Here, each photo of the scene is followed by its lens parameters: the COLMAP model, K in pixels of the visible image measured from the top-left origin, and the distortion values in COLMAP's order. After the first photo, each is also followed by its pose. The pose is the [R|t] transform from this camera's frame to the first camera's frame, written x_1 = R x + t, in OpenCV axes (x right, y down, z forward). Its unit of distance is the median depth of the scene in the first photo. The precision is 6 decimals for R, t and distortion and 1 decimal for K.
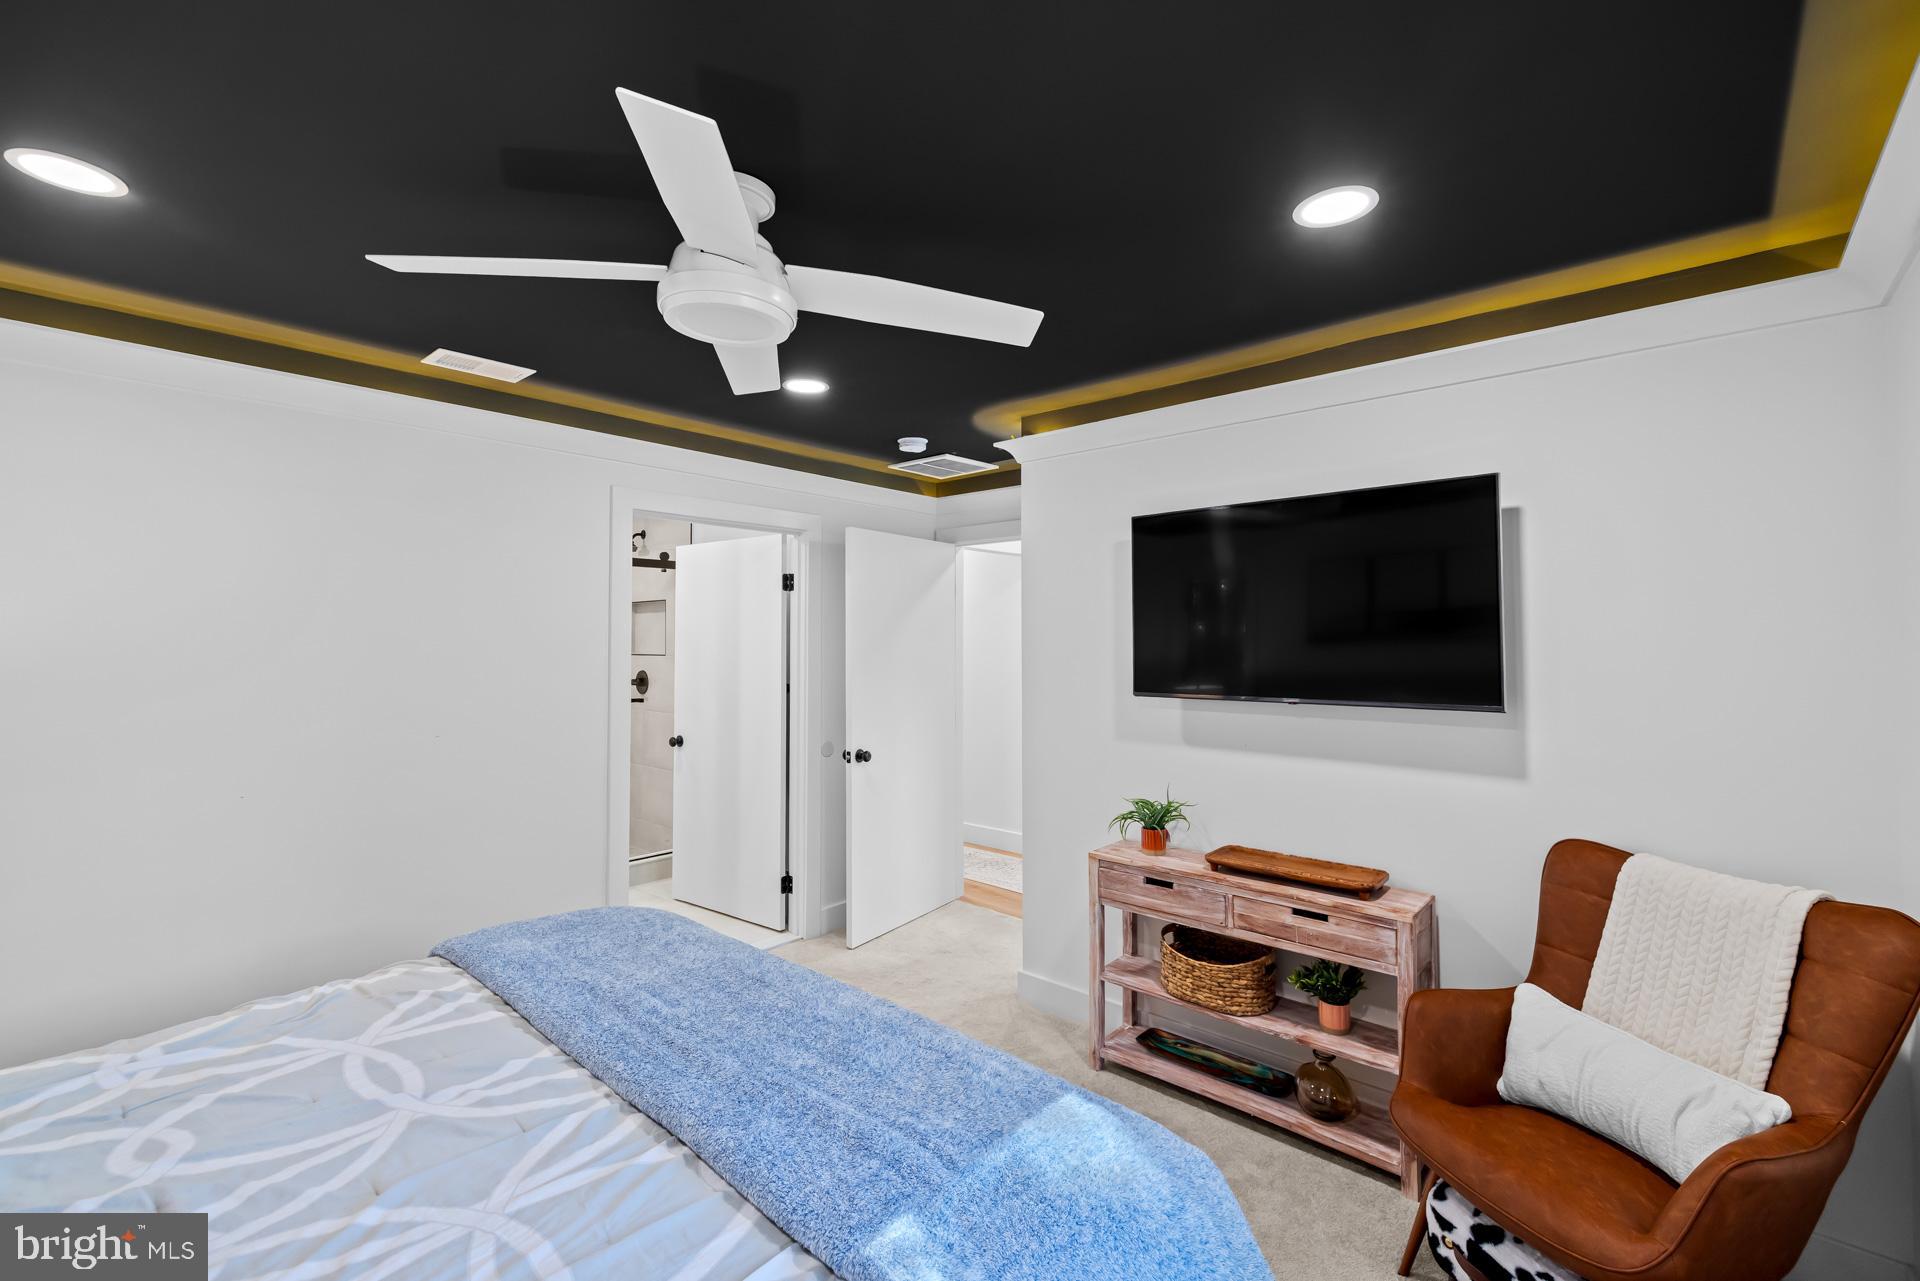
lens RADIAL K [[821.0, 0, 955.4], [0, 821.0, 611.9], [0, 0, 1]] dist [0.000171, 0.000116]
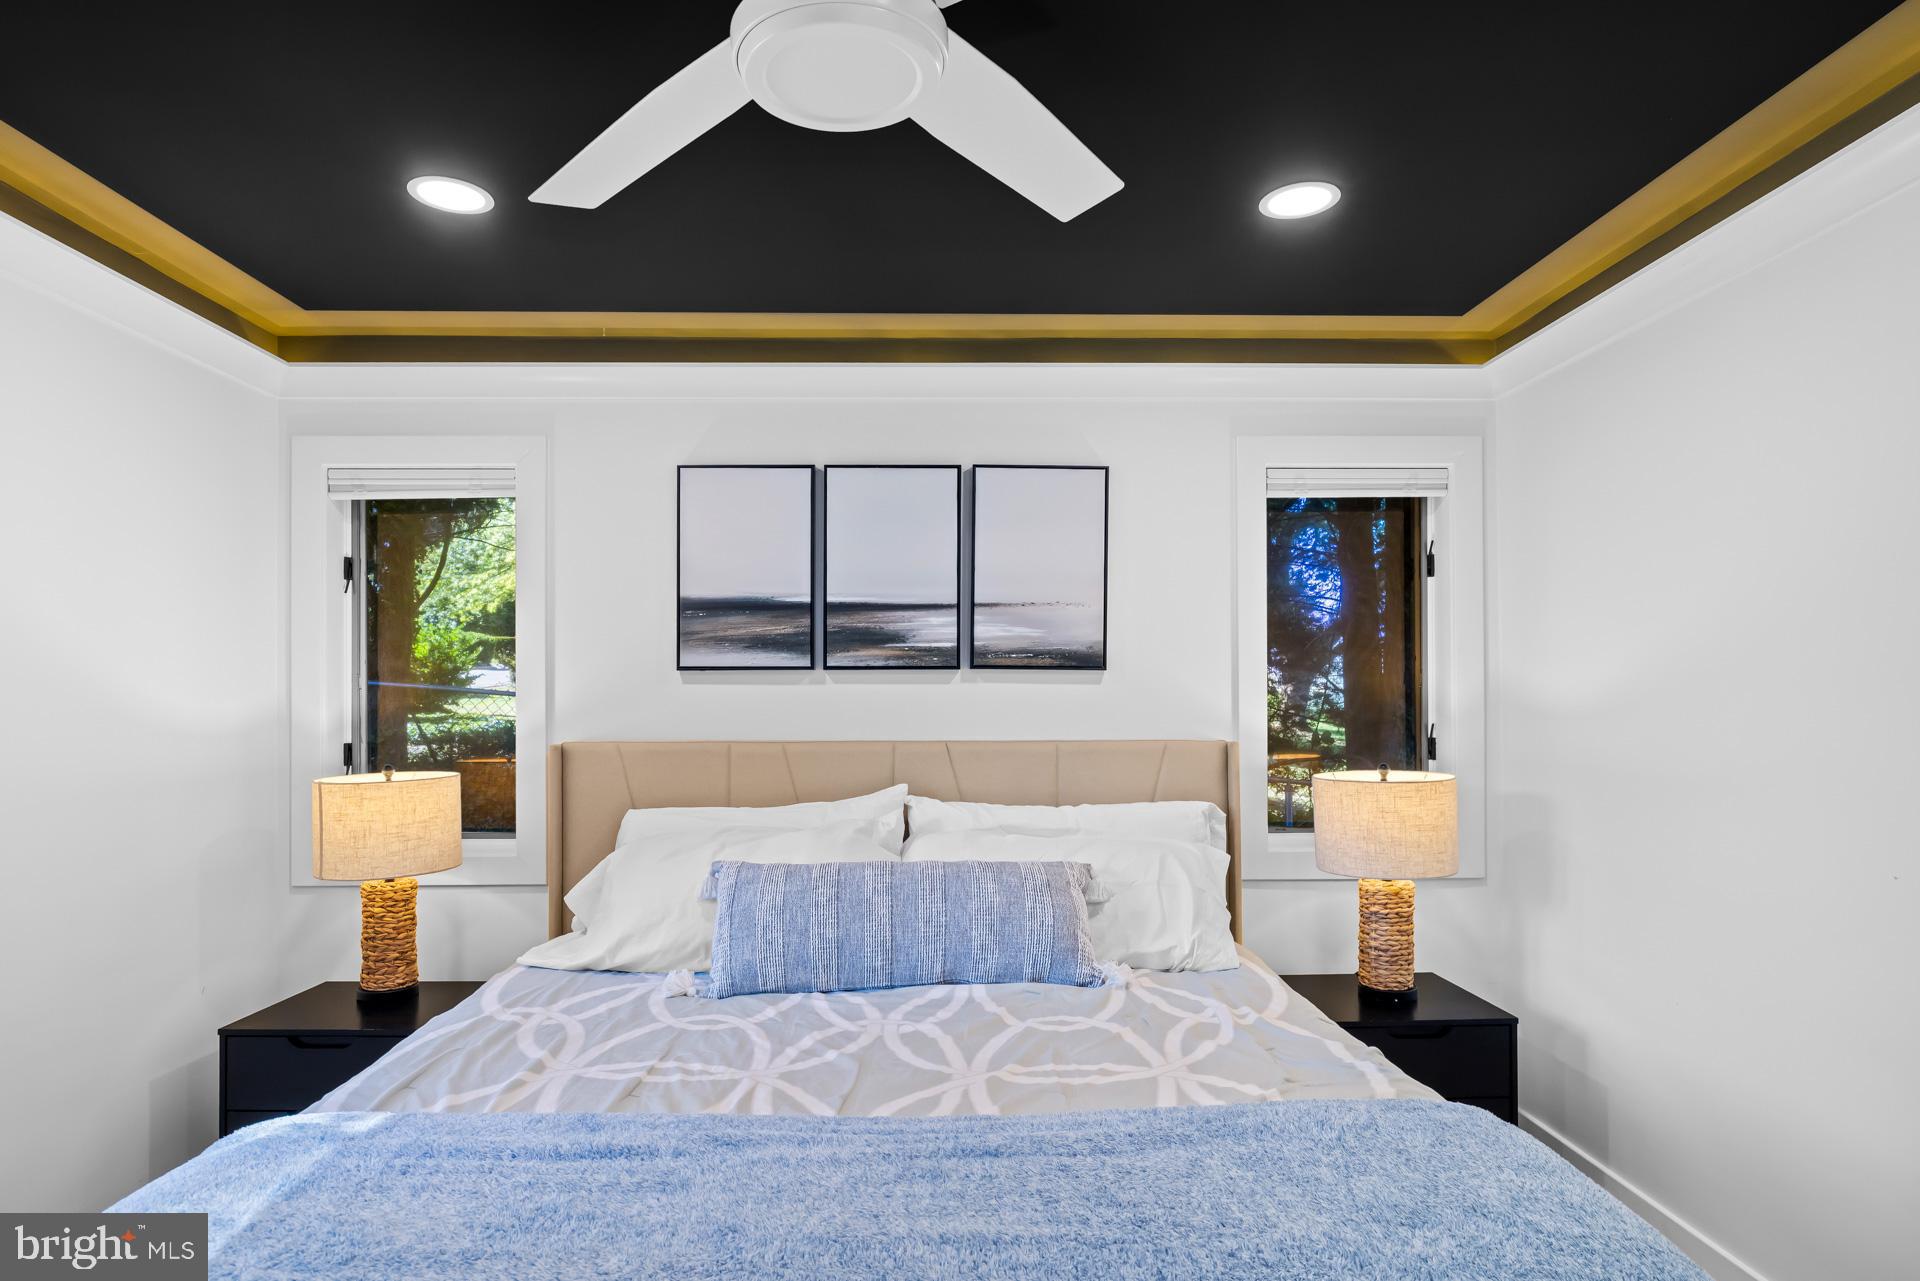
lens RADIAL K [[1061.5, 0, 959.7], [0, 1061.5, 700.0], [0, 0, 1]] dist [0.002154, 0.000596]
pose [[-0.732737, 0.004826, -0.680495, 0.260001], [0.028678, 0.999306, -0.023792, 0.187759], [0.679907, -0.036949, -0.732367, 2.120360]]
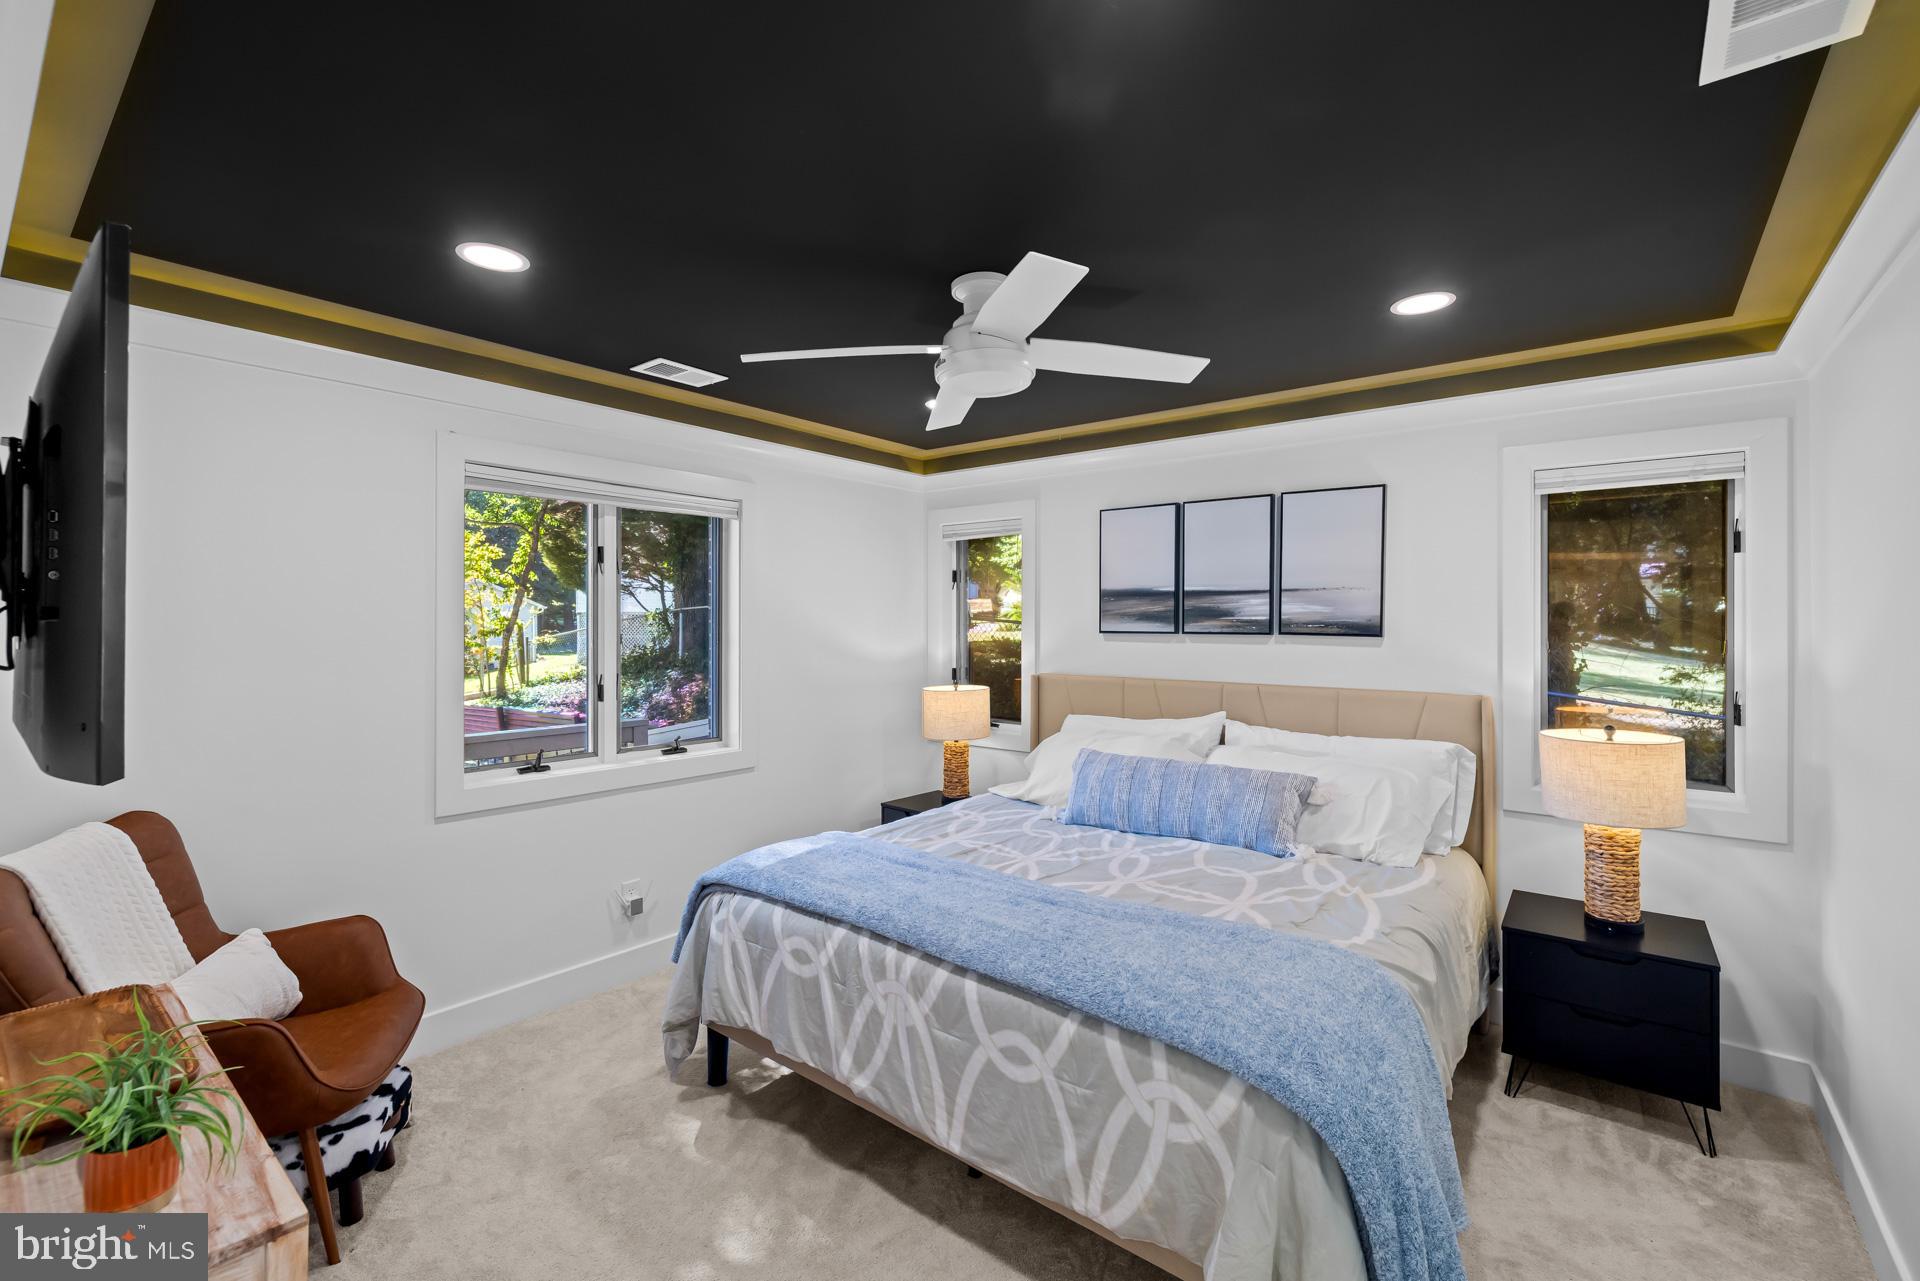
lens RADIAL K [[820.3, 0, 959.7], [0, 820.3, 630.7], [0, 0, 1]] dist [0.002192, 0.000276]
pose [[-0.998560, -0.000671, -0.053648, -0.215311], [0.000738, 0.999656, -0.026228, 0.116426], [0.053647, -0.026229, -0.998215, 2.992101]]
